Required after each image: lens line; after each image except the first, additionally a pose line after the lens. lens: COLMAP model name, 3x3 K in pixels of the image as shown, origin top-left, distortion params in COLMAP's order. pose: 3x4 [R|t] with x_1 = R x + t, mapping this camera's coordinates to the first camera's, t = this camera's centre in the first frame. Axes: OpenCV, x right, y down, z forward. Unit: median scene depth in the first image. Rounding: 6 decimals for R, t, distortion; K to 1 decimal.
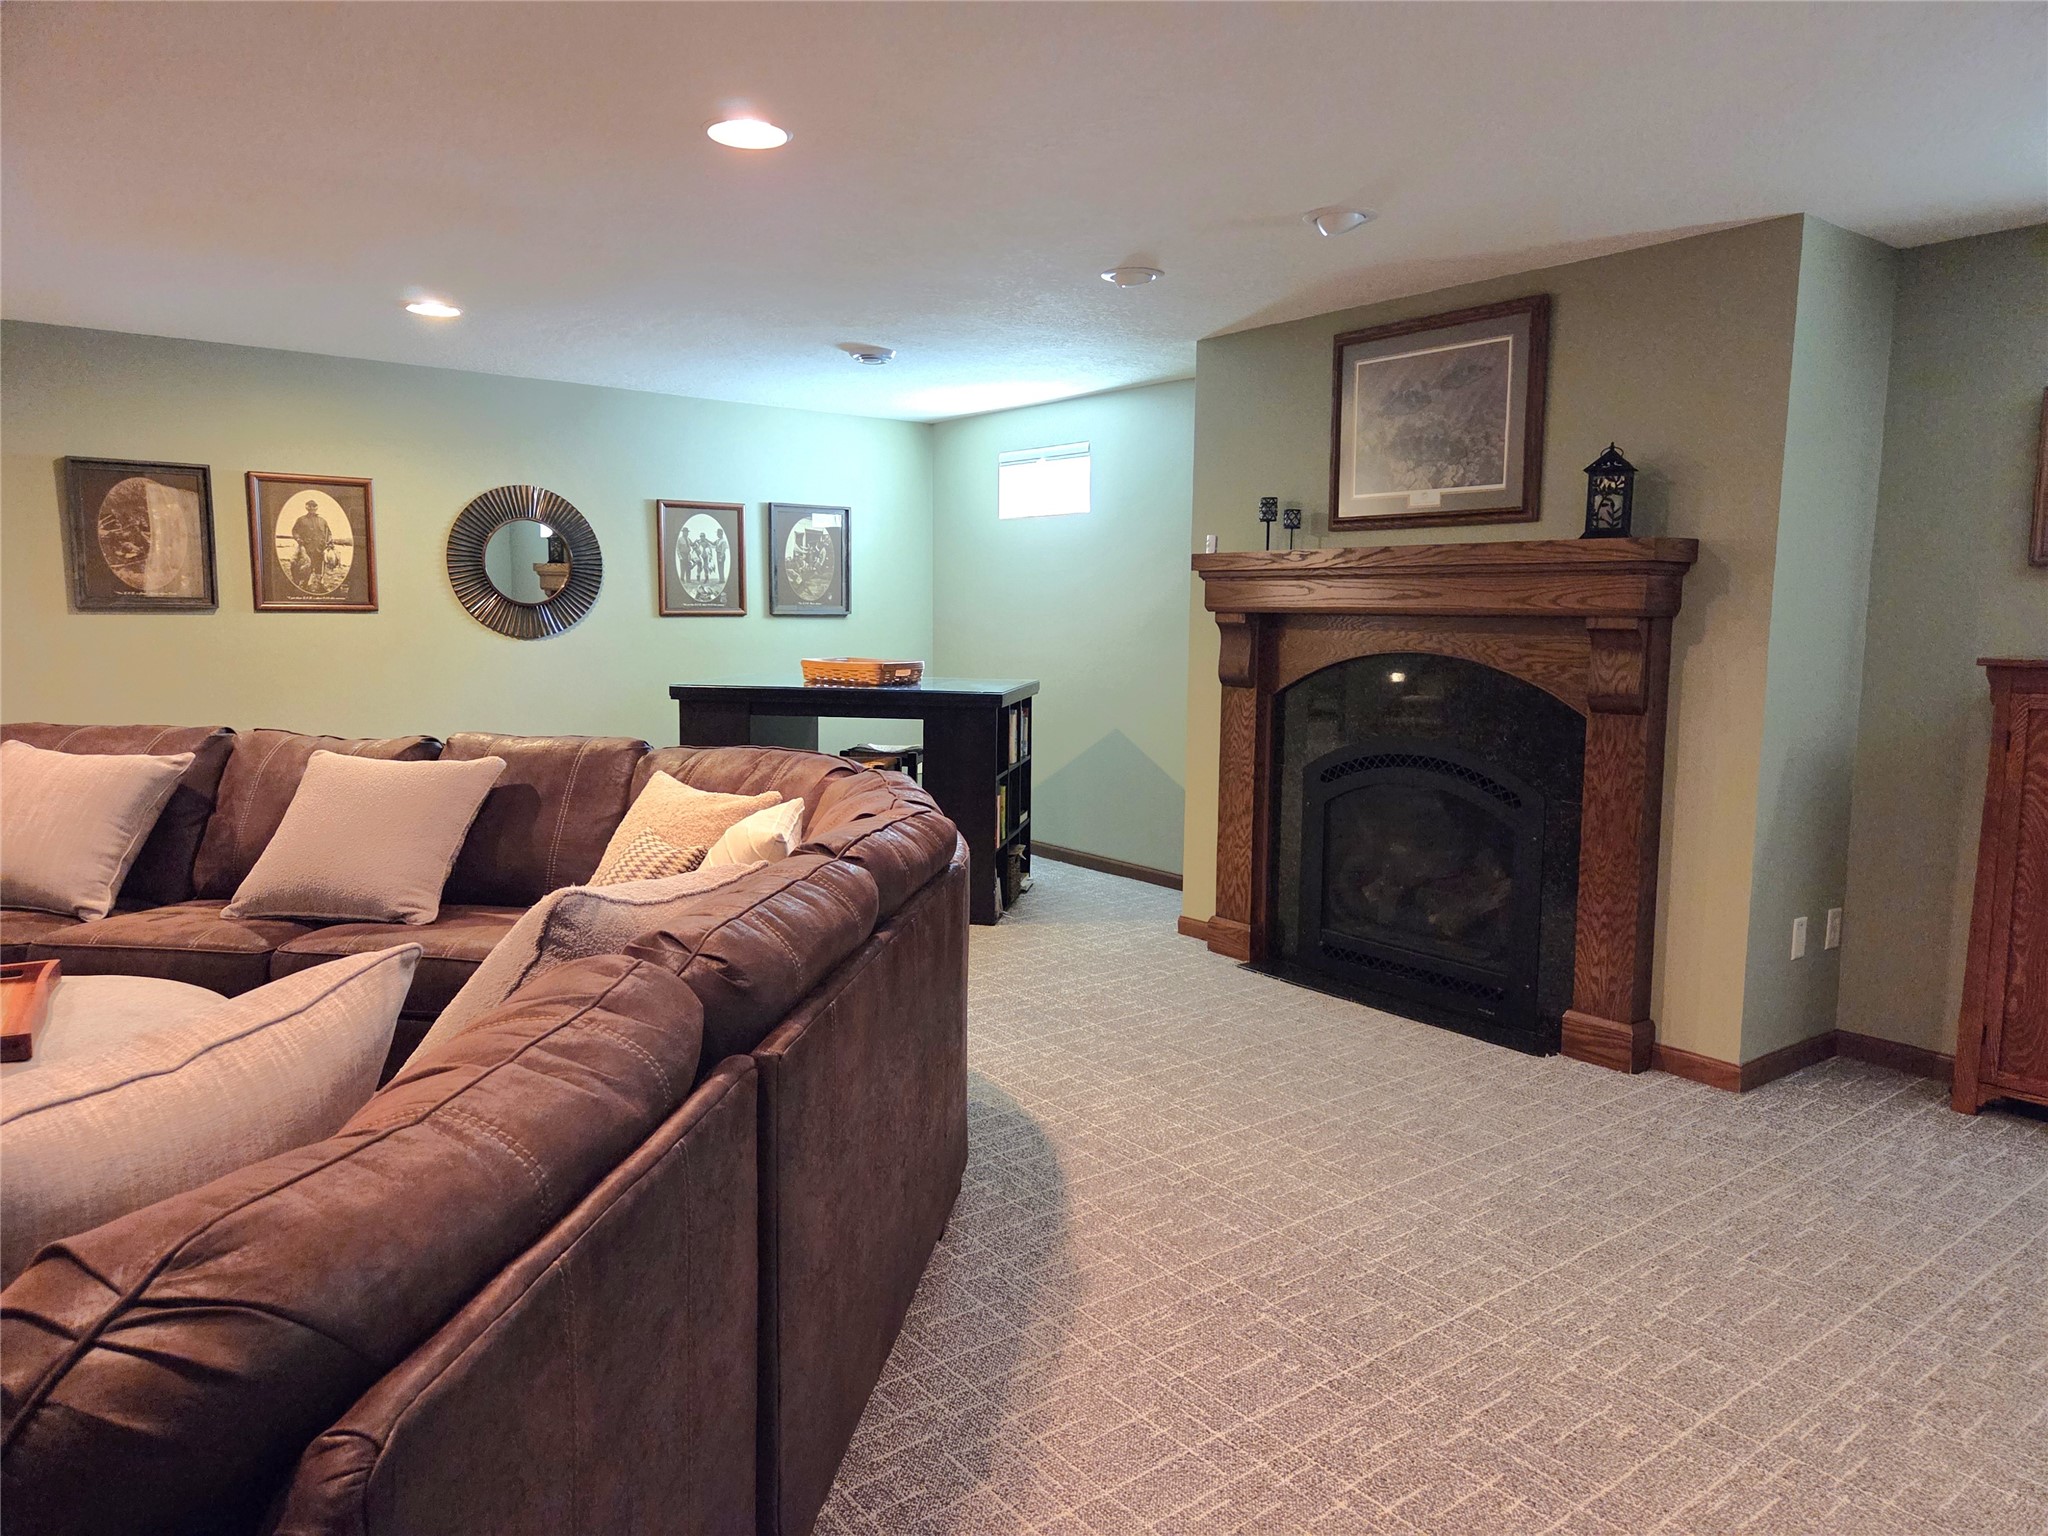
lens RADIAL K [[1384.3, 0, 1029.0], [0, 1384.3, 745.8], [0, 0, 1]] dist [0.079578, -0.058266]
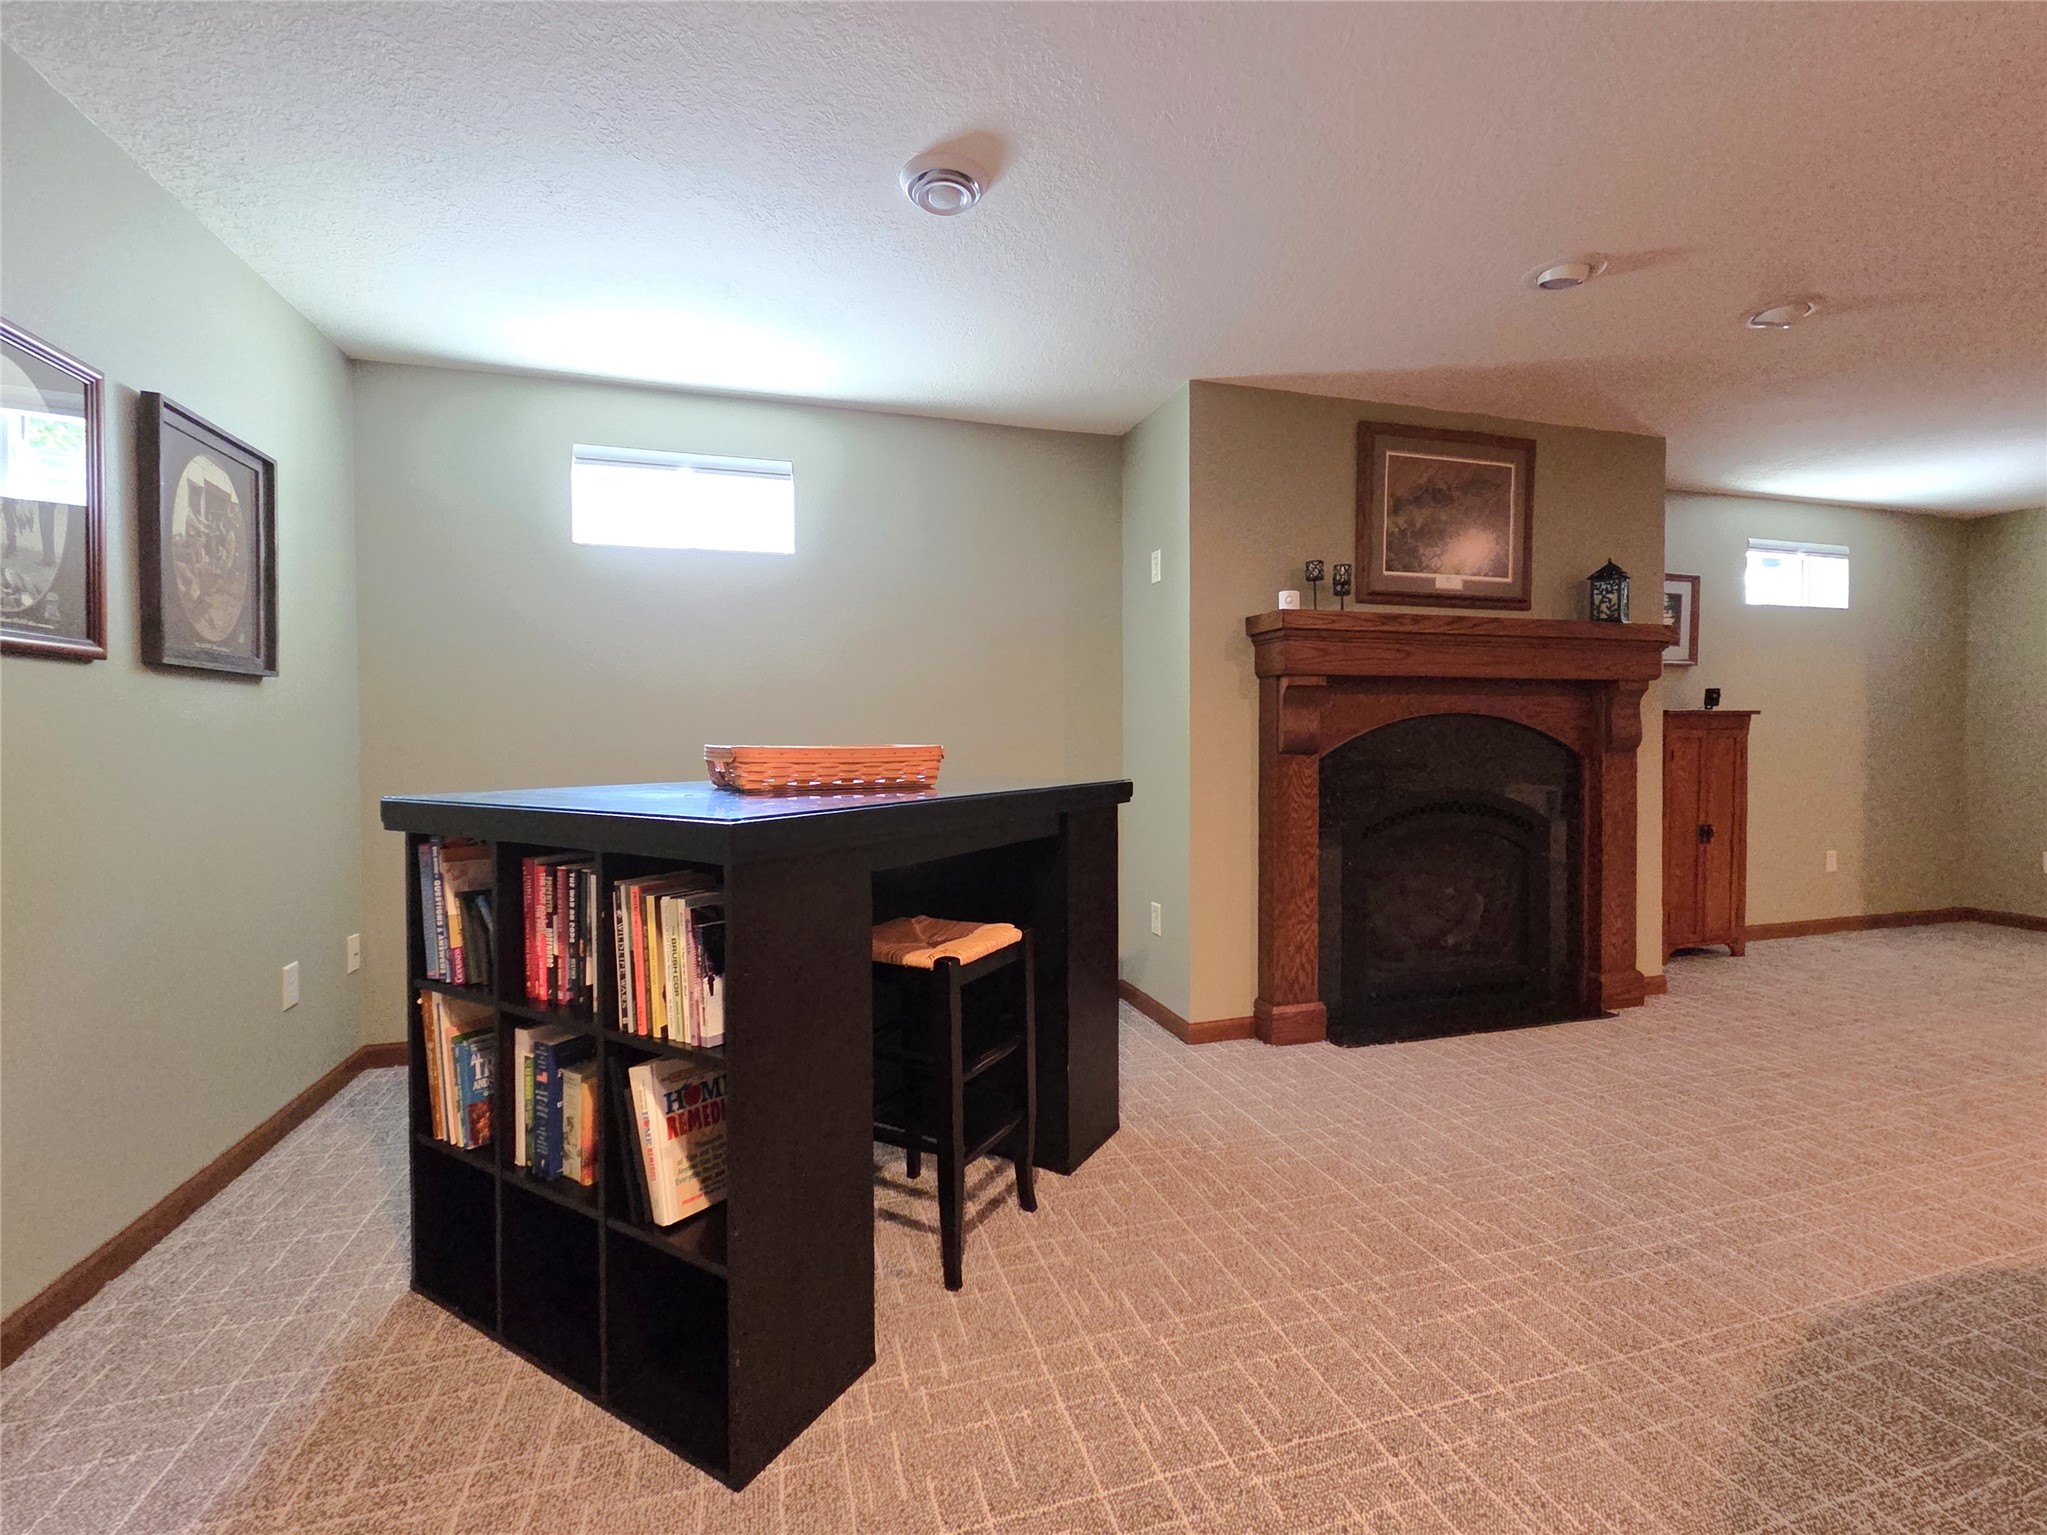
lens RADIAL K [[852.2, 0, 1017.6], [0, 852.2, 760.4], [0, 0, 1]] dist [0.004053, -0.001116]
pose [[0.372996, -0.034114, 0.927206, -0.463250], [0.102936, 0.994676, -0.004812, -0.055391], [-0.922105, 0.097238, 0.374522, 0.961141]]
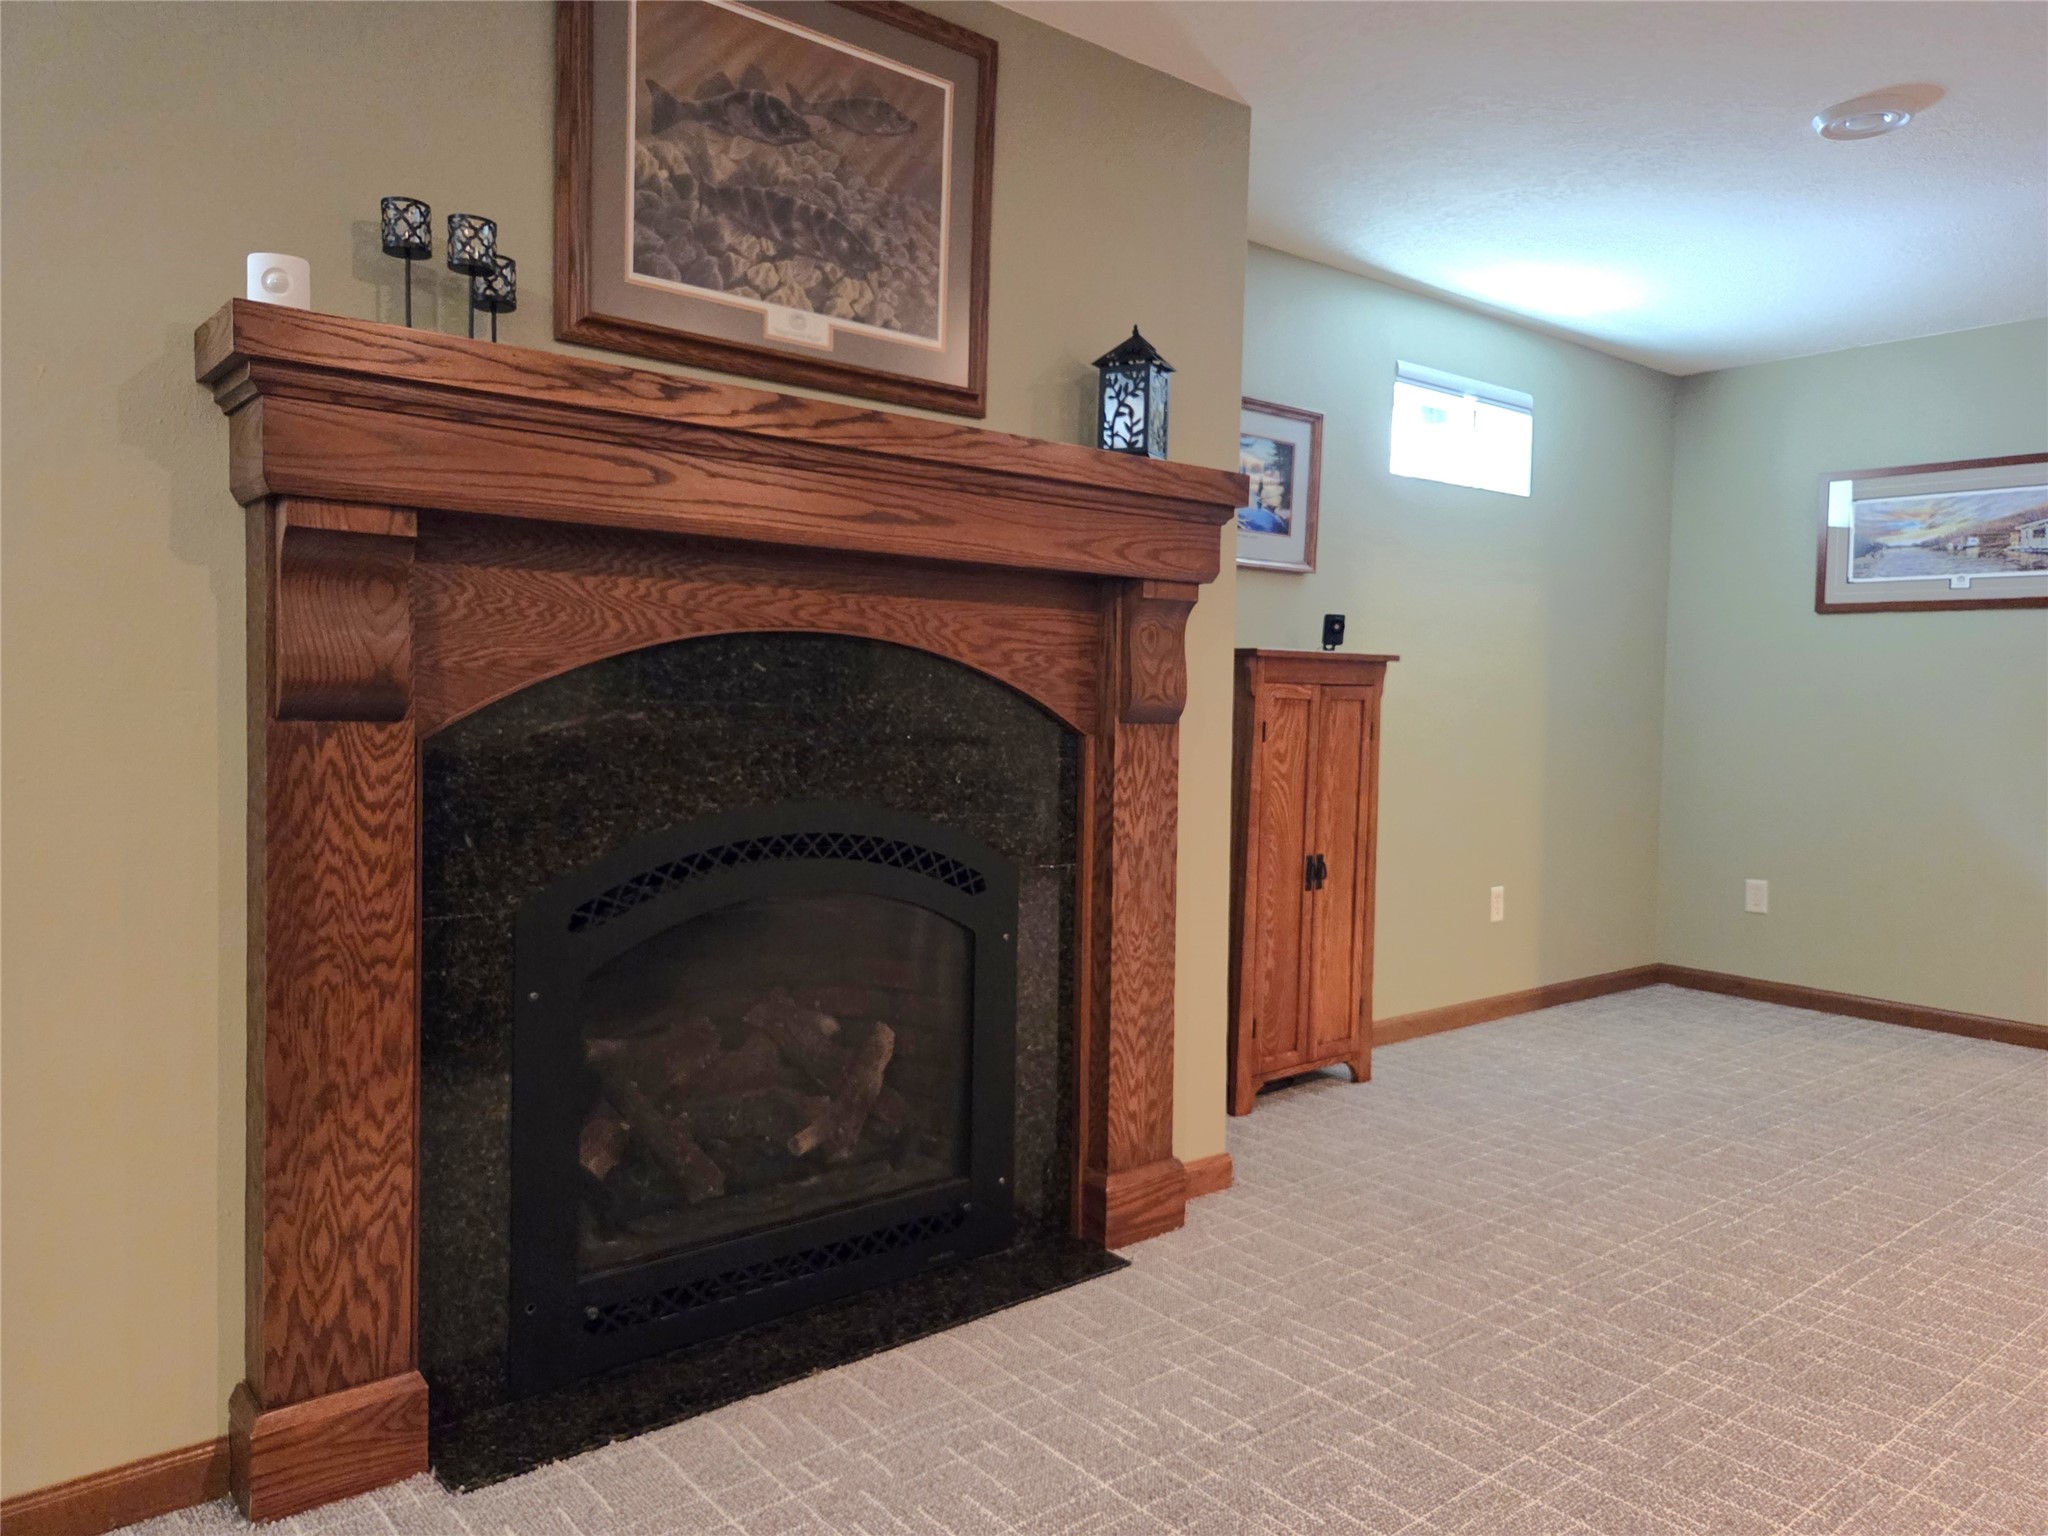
lens RADIAL K [[1384.3, 0, 1007.2], [0, 1384.3, 759.8], [0, 0, 1]] dist [0.079578, -0.058266]
pose [[-0.020418, -0.057351, 0.998145, -0.207506], [0.082437, 0.994857, 0.058848, -0.039687], [-0.996387, 0.083486, -0.015585, 0.841381]]
